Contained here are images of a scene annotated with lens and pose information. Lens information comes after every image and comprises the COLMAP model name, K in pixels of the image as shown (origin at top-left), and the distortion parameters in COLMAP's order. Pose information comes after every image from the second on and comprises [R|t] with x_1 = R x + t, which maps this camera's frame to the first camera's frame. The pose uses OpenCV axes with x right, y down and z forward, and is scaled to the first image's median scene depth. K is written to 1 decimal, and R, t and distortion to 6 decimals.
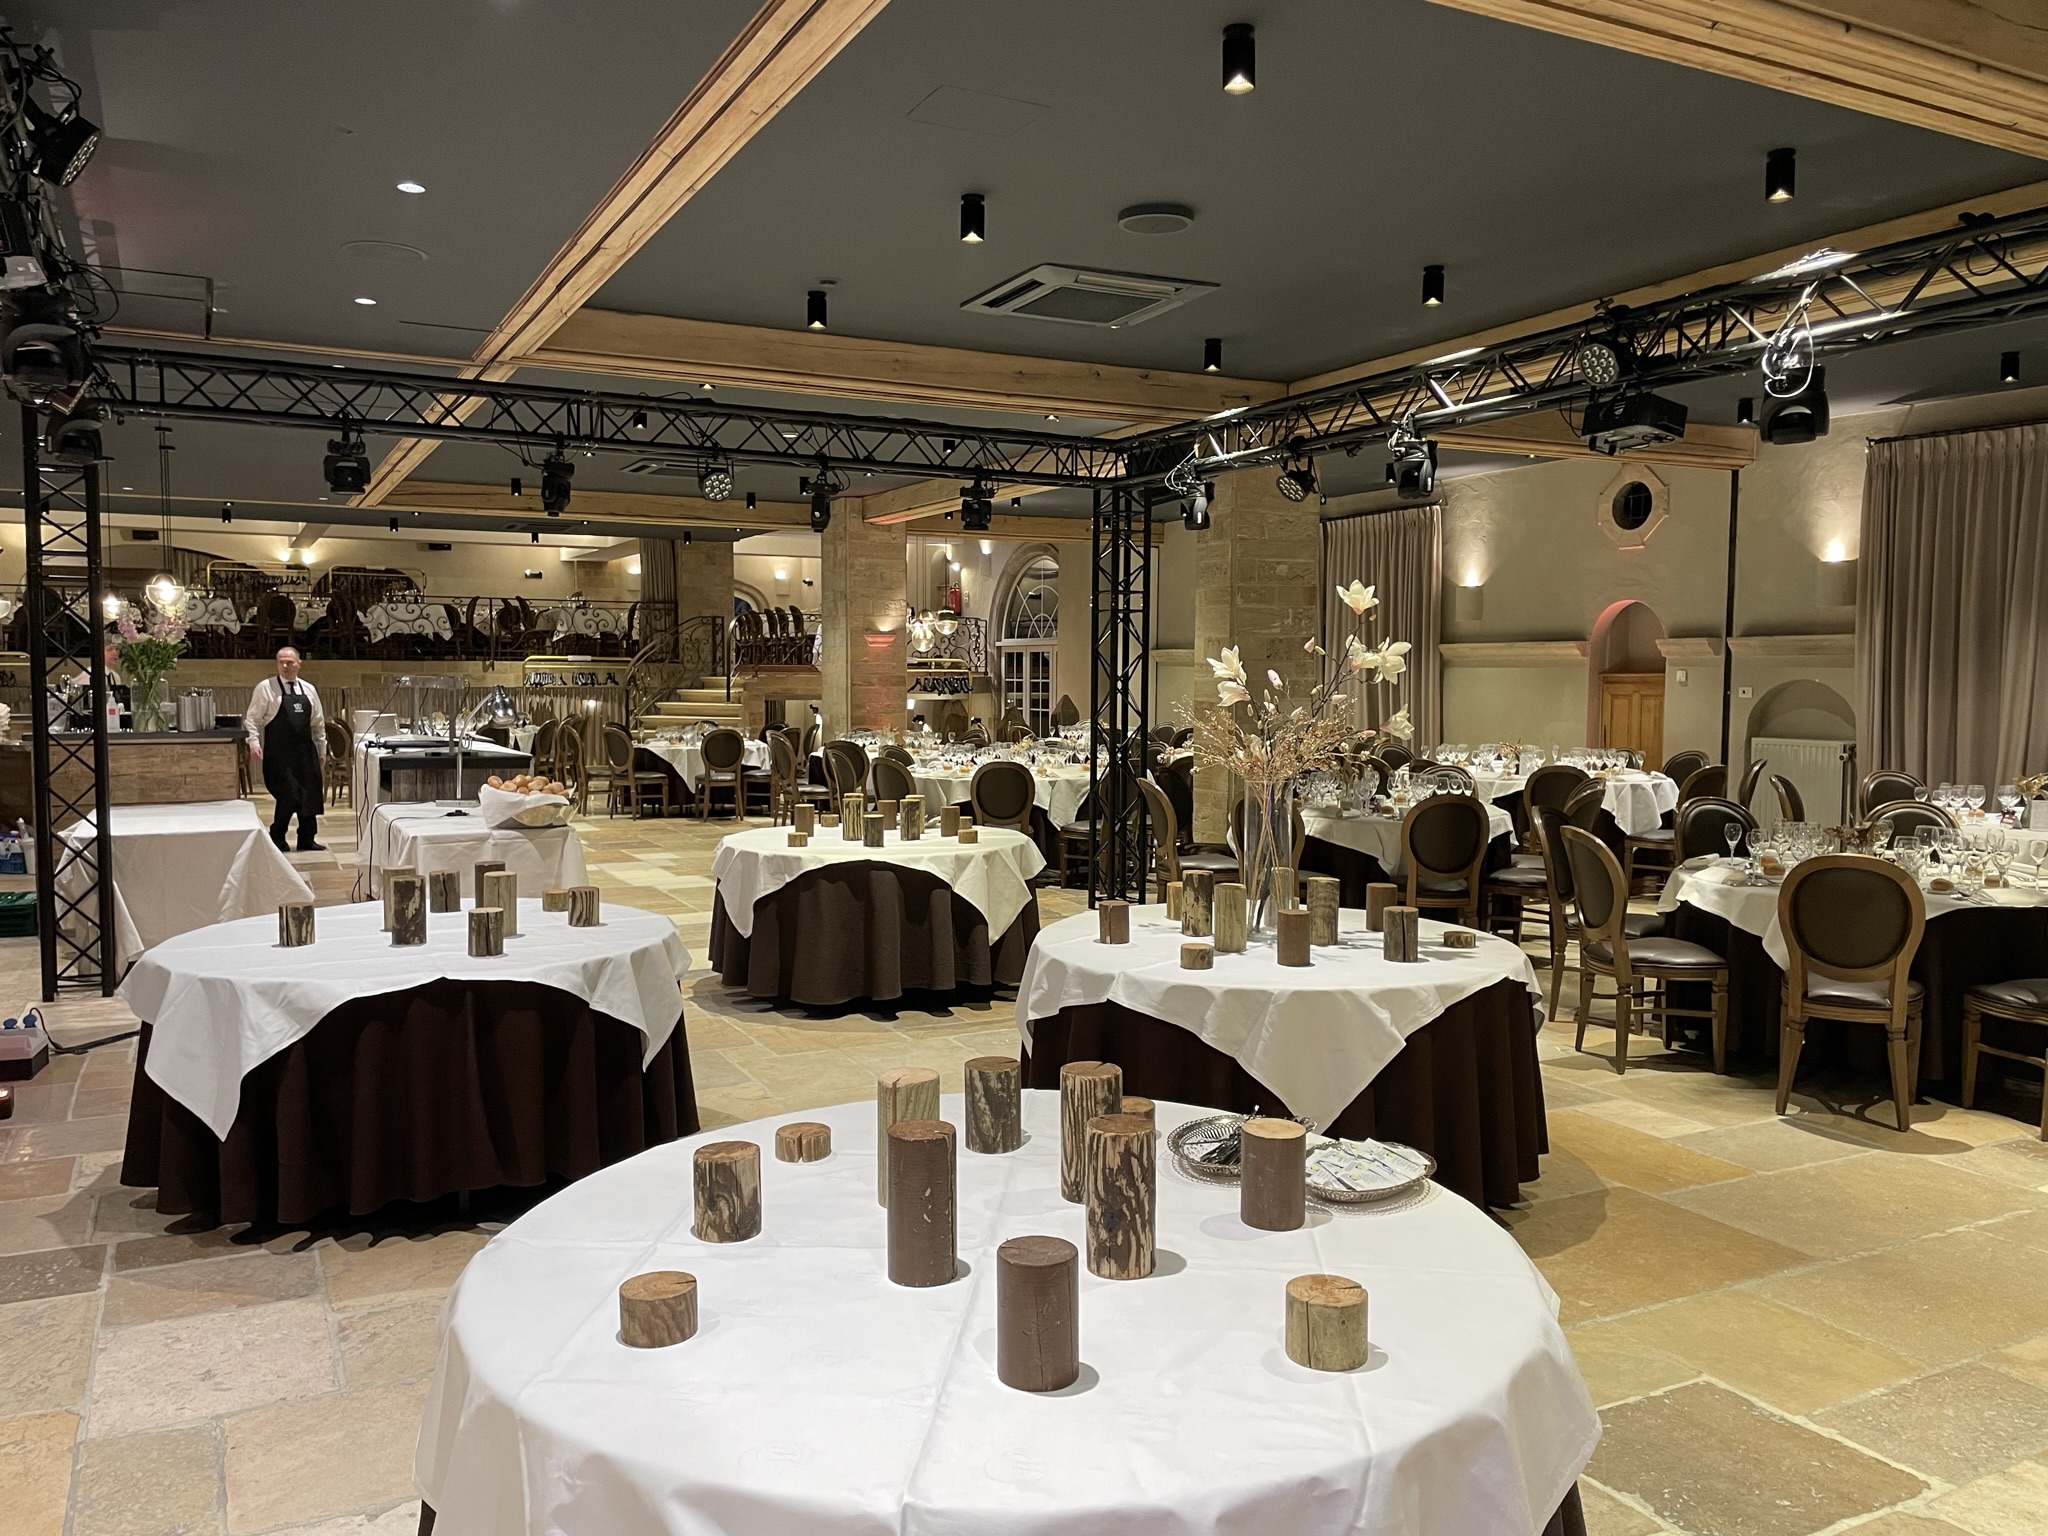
lens RADIAL K [[1558.7, 0, 1023.3], [0, 1558.7, 775.6], [0, 0, 1]] dist [0.054133, 0.000308]
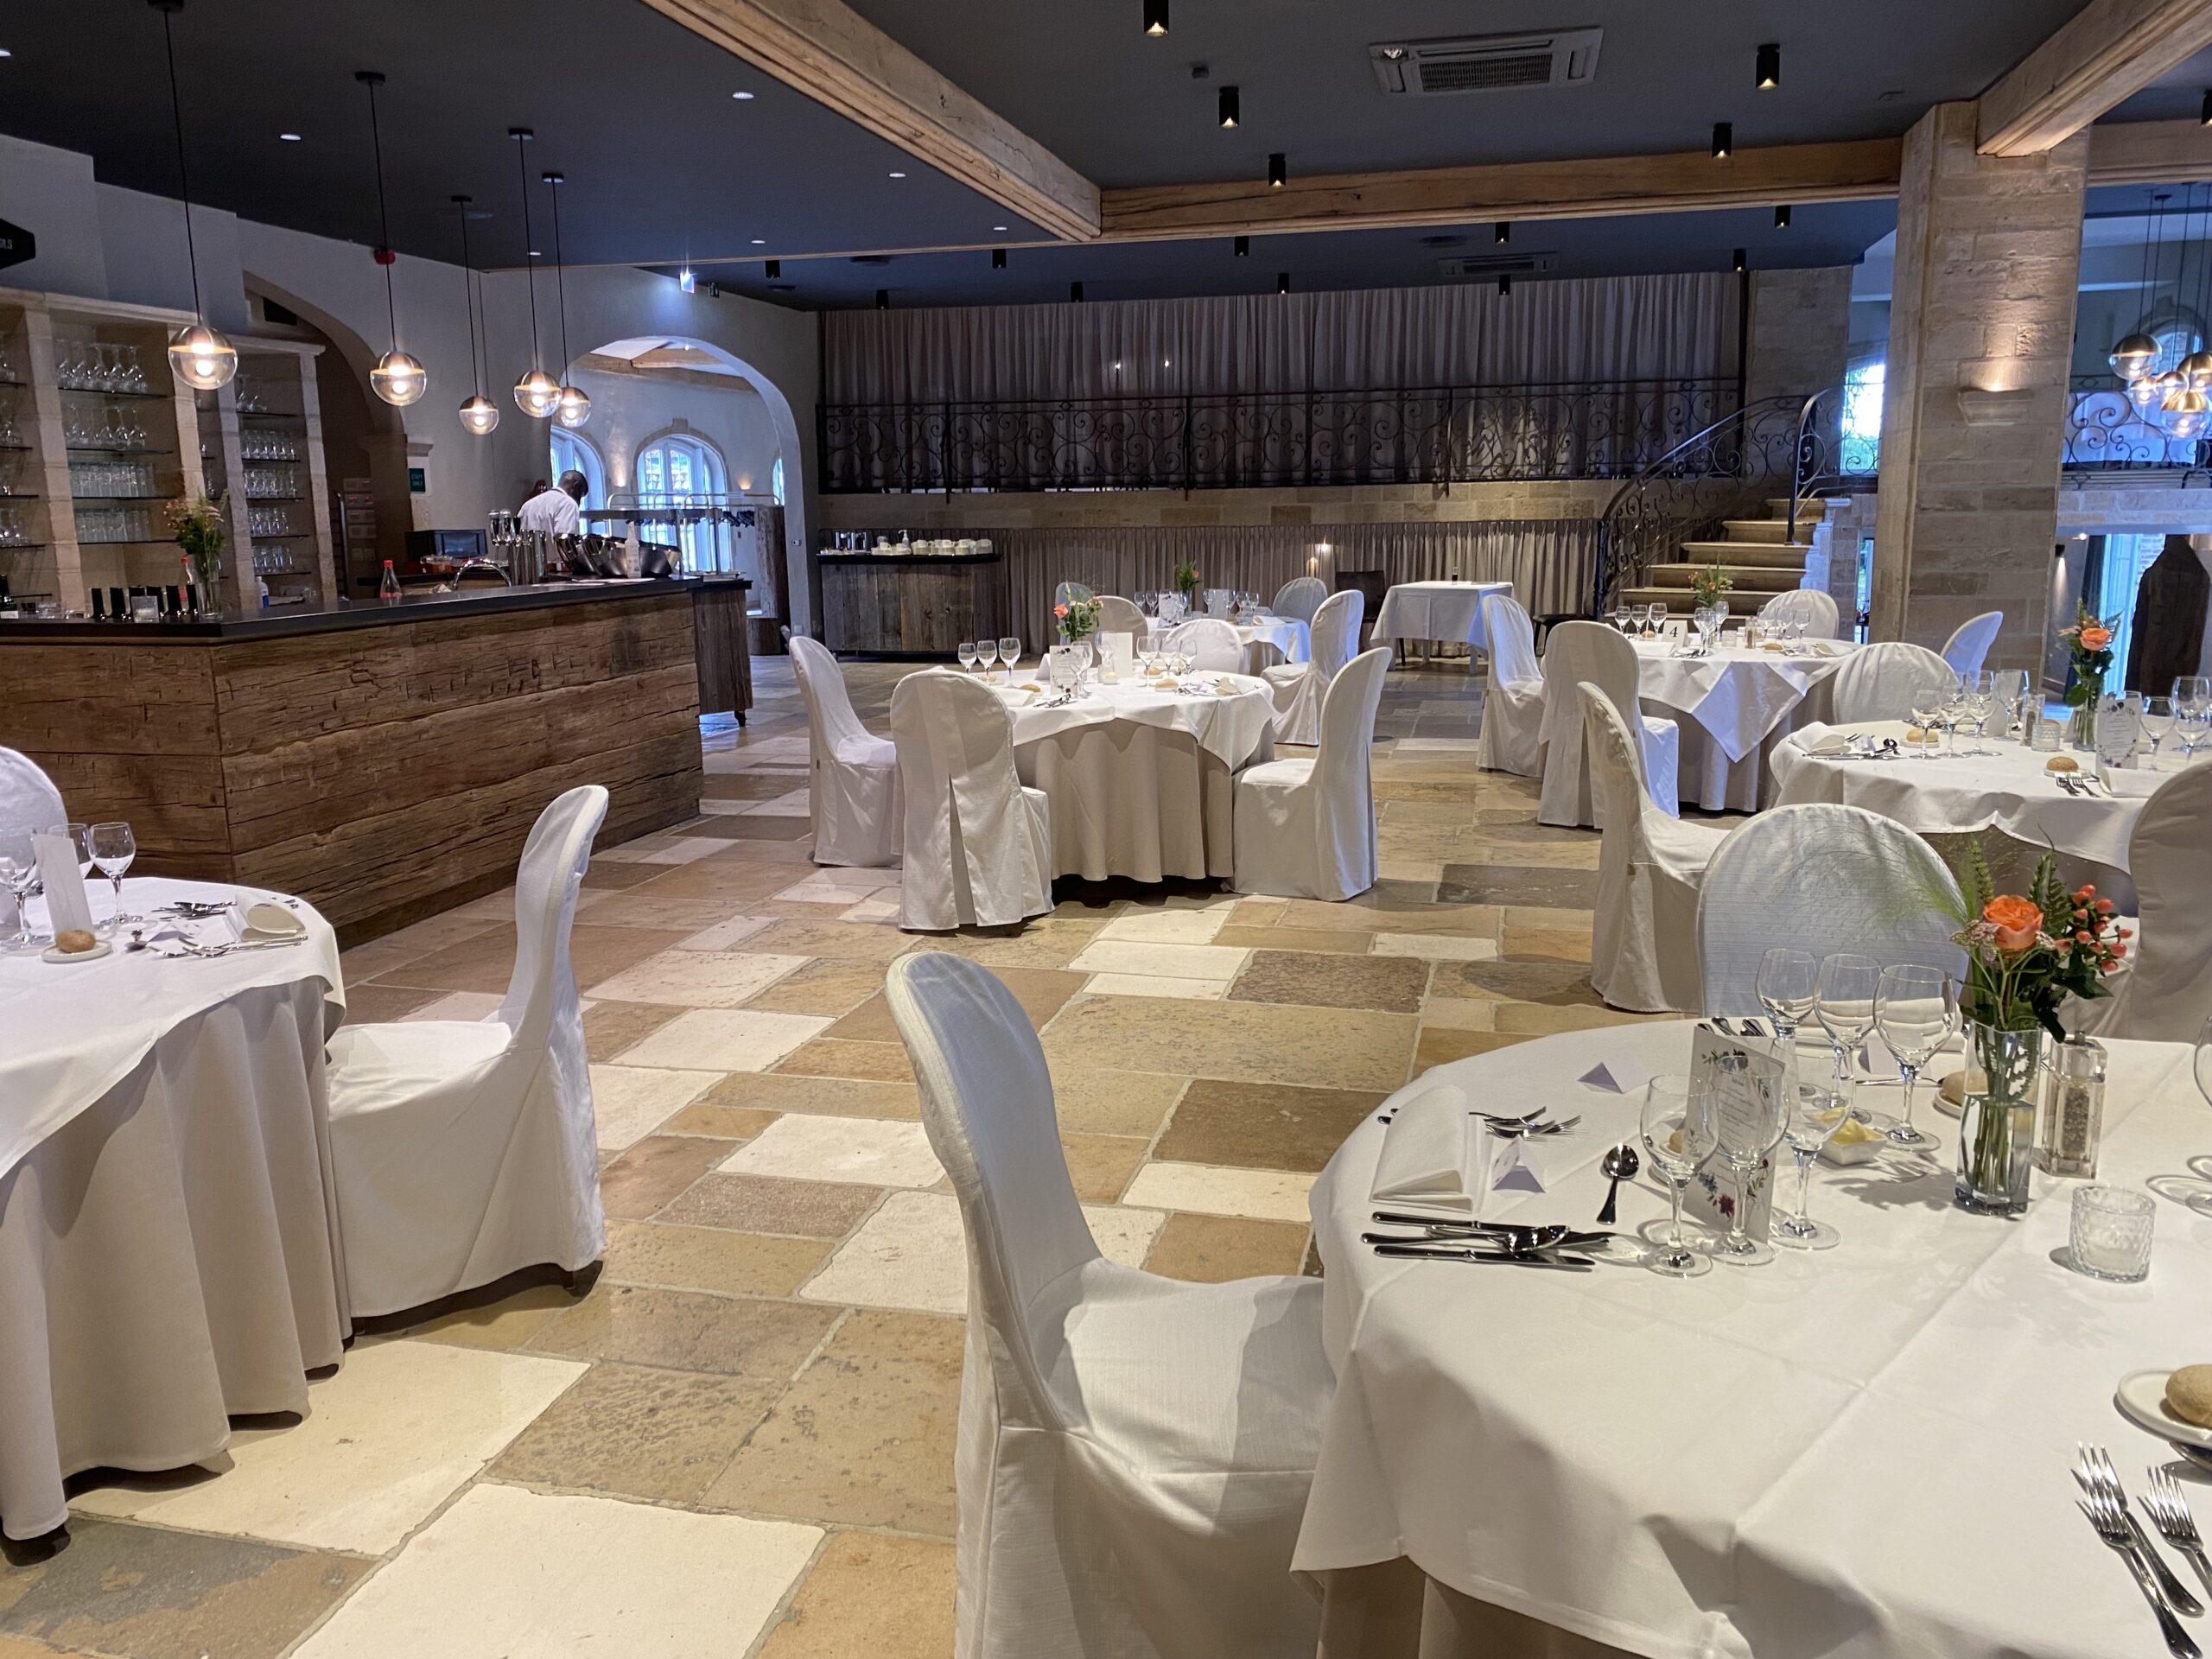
lens RADIAL K [[1682.9, 0, 1104.7], [0, 1682.9, 828.8], [0, 0, 1]] dist [0.001057, -0.001292]
pose [[0.749876, 0.109040, -0.652531, 0.051483], [-0.025724, 0.990384, 0.135935, -0.024503], [0.661079, -0.085149, 0.745470, 0.432245]]
